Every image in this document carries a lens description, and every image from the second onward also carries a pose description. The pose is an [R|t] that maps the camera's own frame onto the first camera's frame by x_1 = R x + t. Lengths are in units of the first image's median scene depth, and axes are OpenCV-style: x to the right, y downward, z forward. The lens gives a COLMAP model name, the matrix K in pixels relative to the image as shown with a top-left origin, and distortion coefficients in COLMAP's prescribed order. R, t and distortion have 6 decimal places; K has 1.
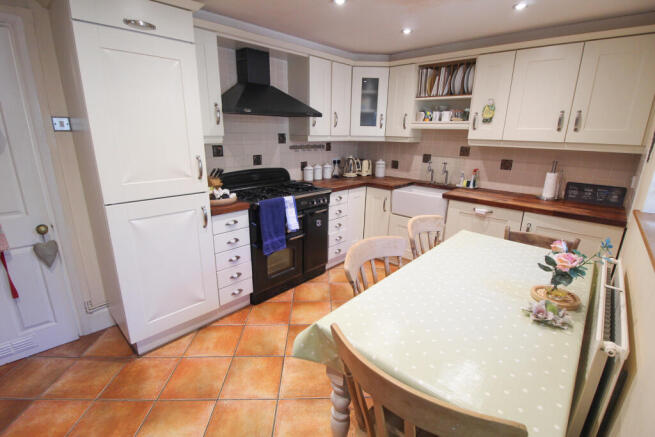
lens RADIAL K [[302.5, 0, 330.2], [0, 302.5, 217.6], [0, 0, 1]] dist [0.001902, -0.015632]
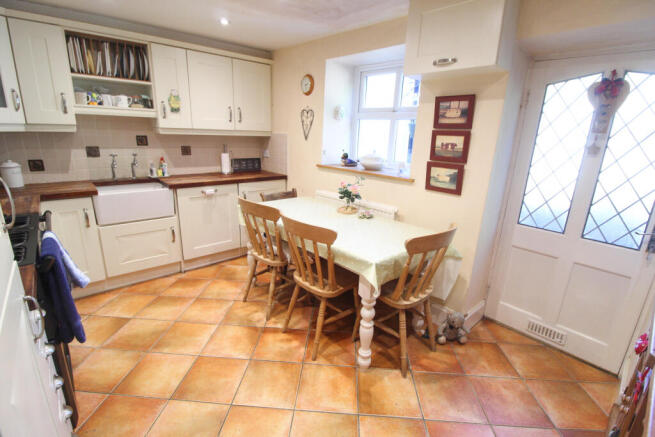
lens RADIAL K [[302.5, 0, 330.2], [0, 302.5, 217.6], [0, 0, 1]] dist [0.001902, -0.015632]
pose [[0.089614, -0.279522, 0.955948, -0.525094], [0.243246, 0.936887, 0.251145, -0.095642], [-0.965816, 0.210024, 0.151951, 0.371355]]
